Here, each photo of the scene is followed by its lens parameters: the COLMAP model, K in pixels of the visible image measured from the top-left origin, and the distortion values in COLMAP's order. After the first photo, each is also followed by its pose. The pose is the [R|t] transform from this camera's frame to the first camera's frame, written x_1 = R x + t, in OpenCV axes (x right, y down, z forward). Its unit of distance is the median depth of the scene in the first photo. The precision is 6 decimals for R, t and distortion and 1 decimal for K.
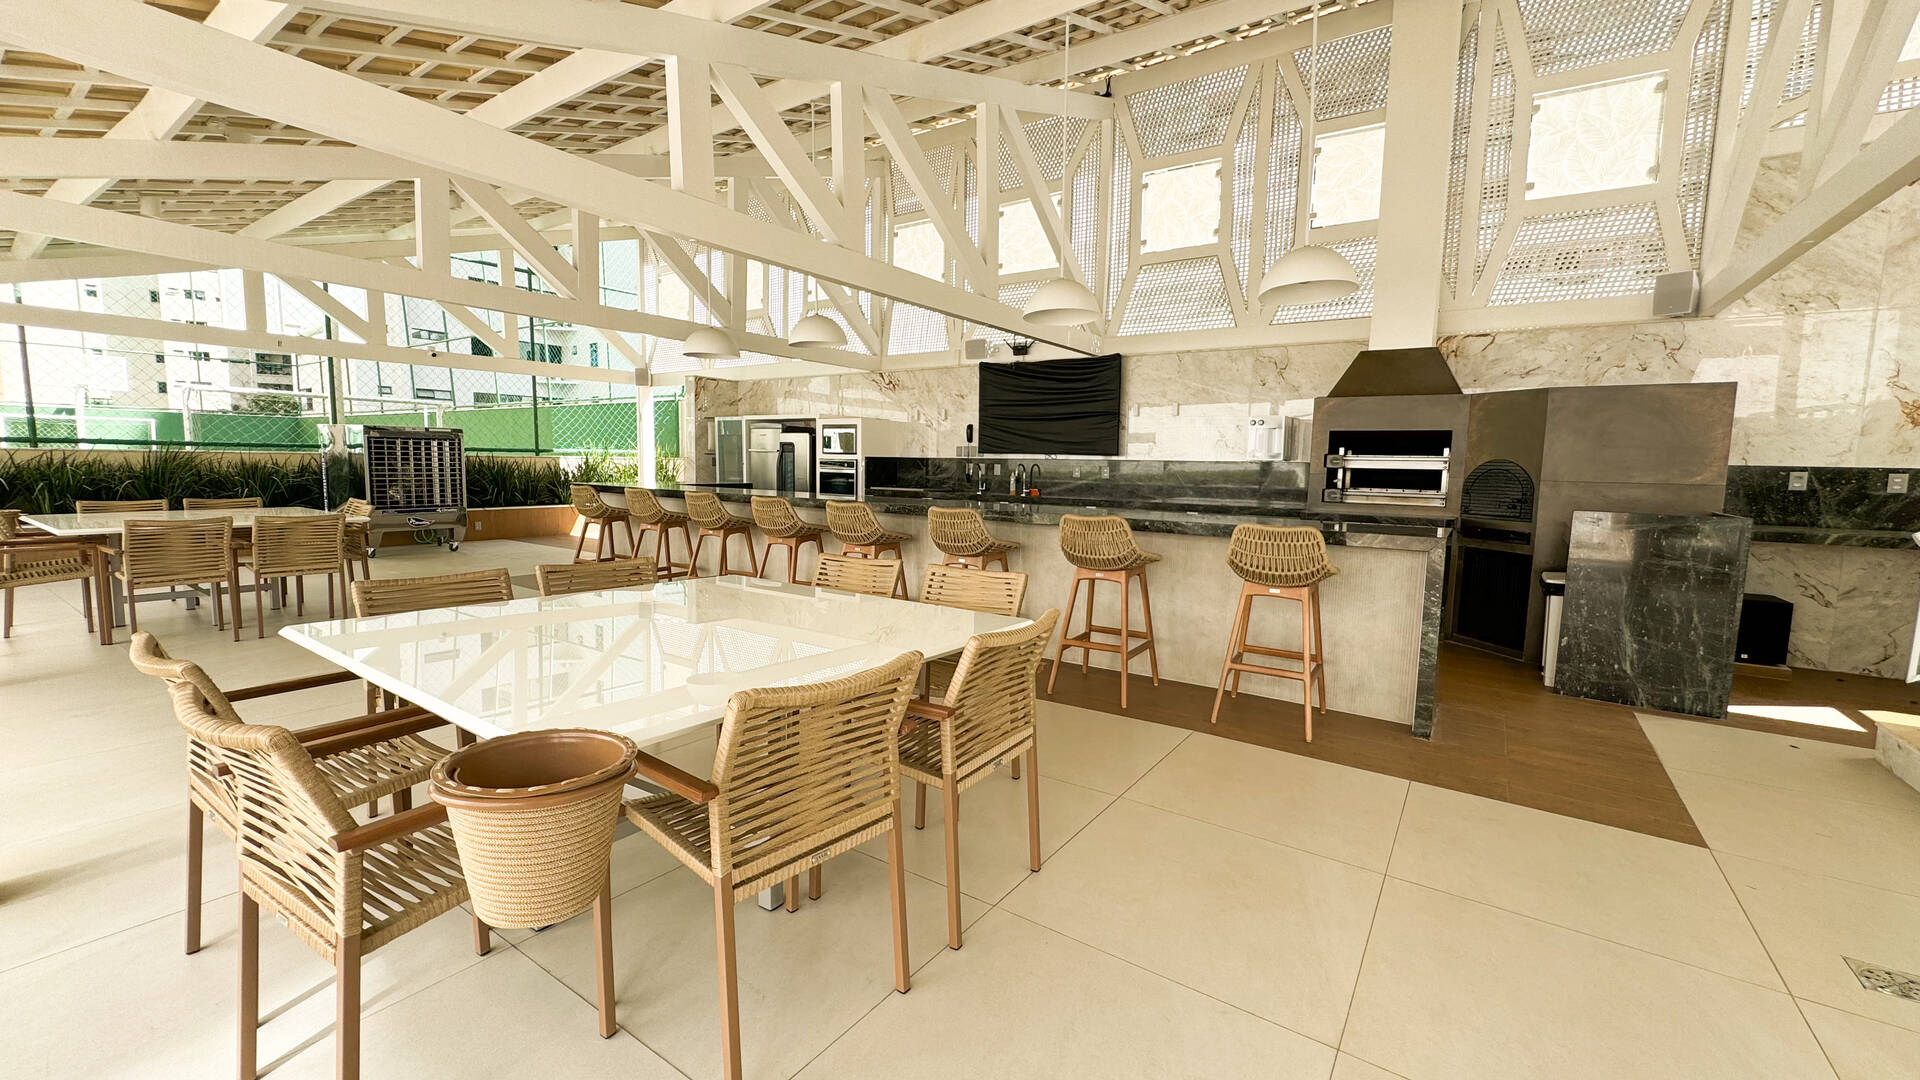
lens RADIAL K [[767.0, 0, 960.0], [0, 767.0, 540.0], [0, 0, 1]] dist [-0.000248, -0.000114]
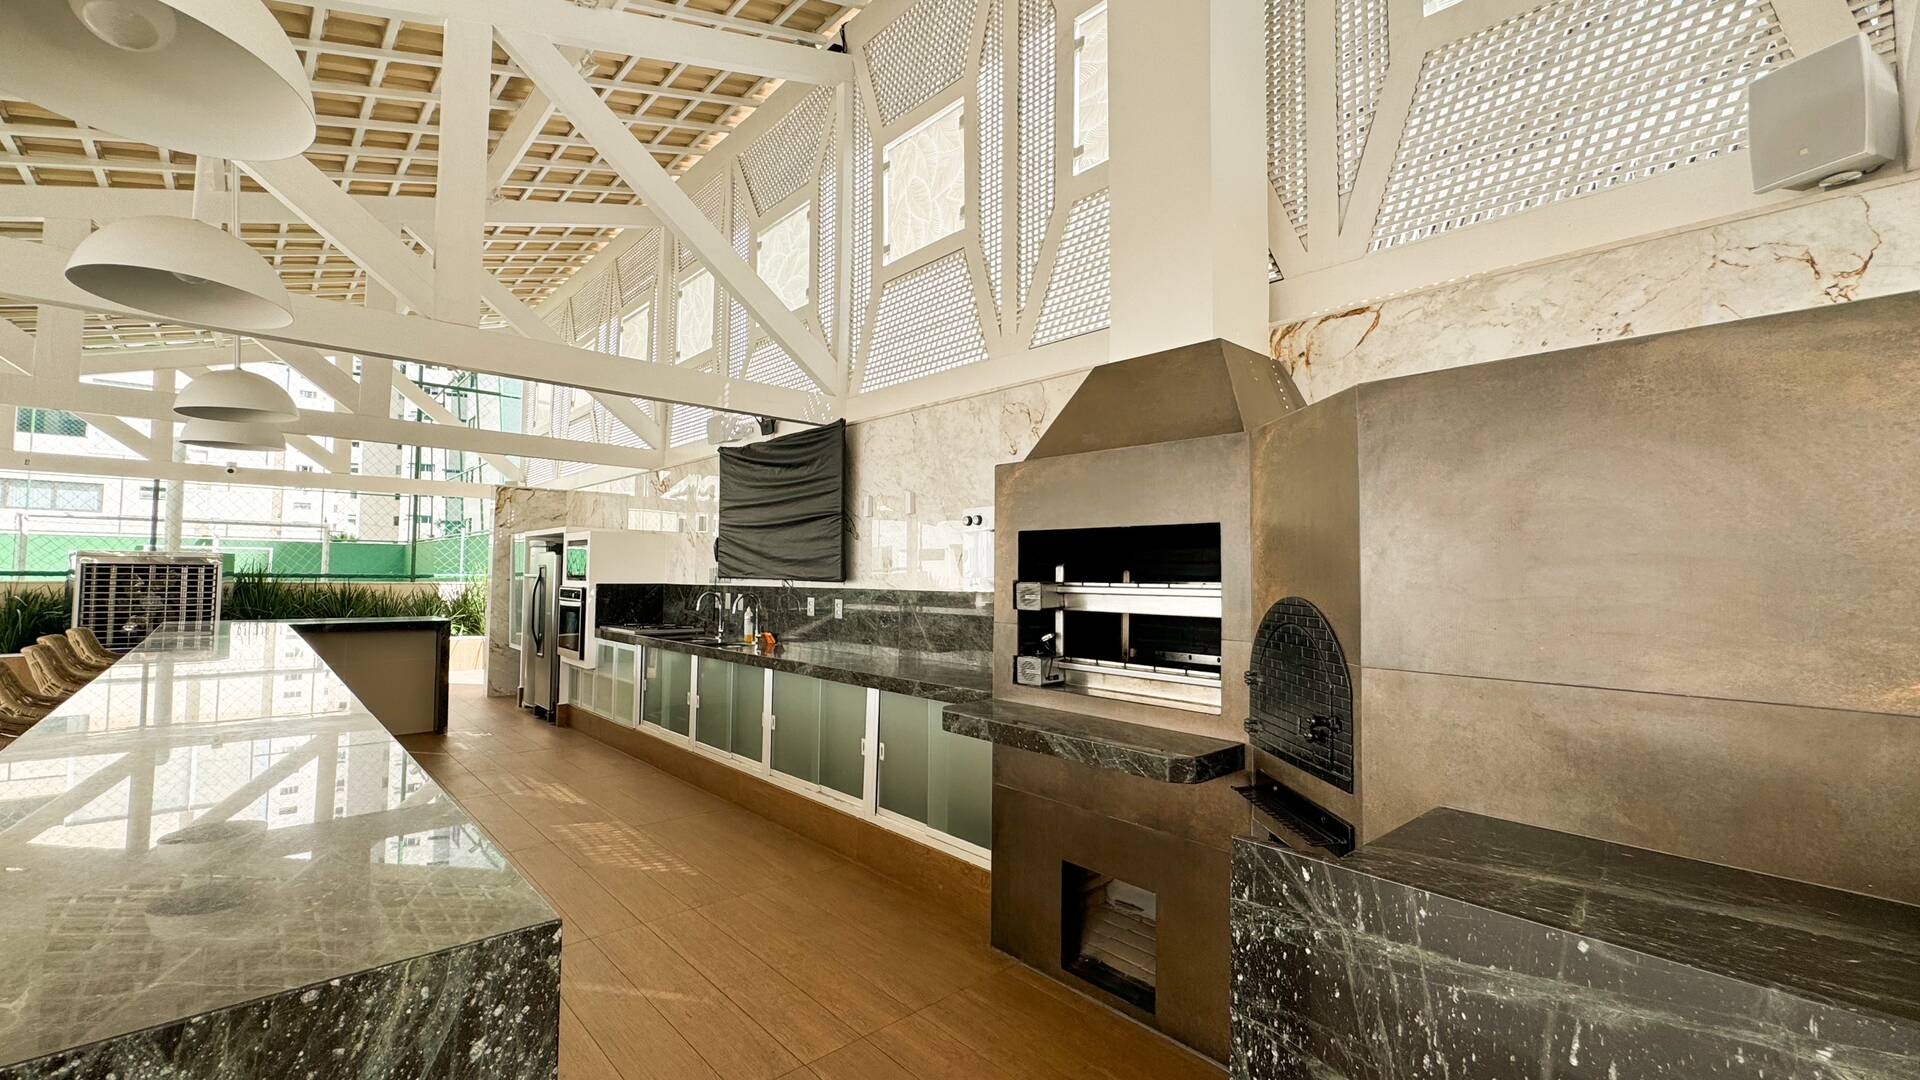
lens RADIAL K [[787.8, 0, 960.0], [0, 787.8, 540.0], [0, 0, 1]] dist [-0.000743, 0.000109]
pose [[0.976041, -0.016283, -0.216977, 0.462012], [-0.017560, 0.988049, -0.153137, -0.052318], [0.216878, 0.153278, 0.964090, 0.442152]]
